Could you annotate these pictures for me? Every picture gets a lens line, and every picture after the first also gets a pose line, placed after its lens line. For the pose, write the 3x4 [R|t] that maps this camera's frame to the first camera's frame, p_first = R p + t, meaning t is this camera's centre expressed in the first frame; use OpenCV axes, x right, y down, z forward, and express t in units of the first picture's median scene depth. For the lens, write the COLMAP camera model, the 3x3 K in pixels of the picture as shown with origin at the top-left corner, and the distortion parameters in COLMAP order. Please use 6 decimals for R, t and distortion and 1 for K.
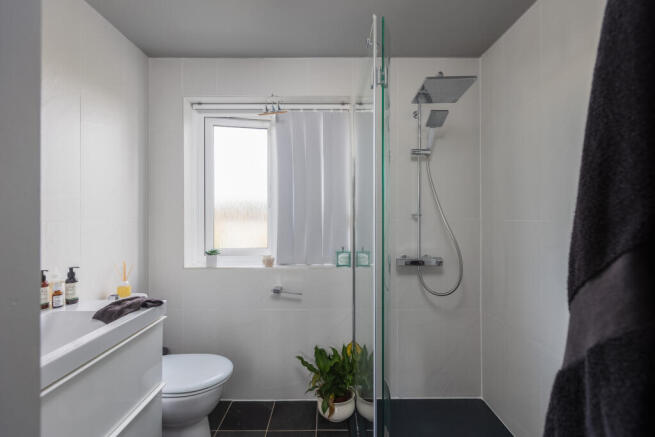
lens RADIAL K [[295.4, 0, 327.4], [0, 295.4, 219.6], [0, 0, 1]] dist [-0.001378, 0.000822]
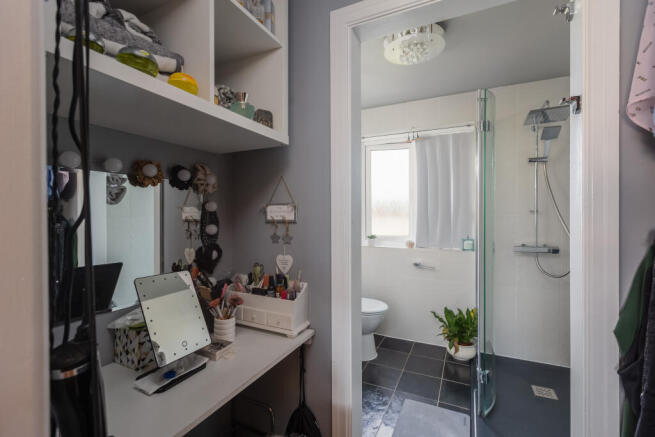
lens RADIAL K [[295.4, 0, 325.7], [0, 295.4, 218.5], [0, 0, 1]] dist [-0.001378, 0.000822]
pose [[0.897577, 0.002641, -0.440849, 0.066034], [0.002679, 0.999931, 0.011444, -0.001113], [0.440849, -0.011452, 0.897508, -0.480287]]
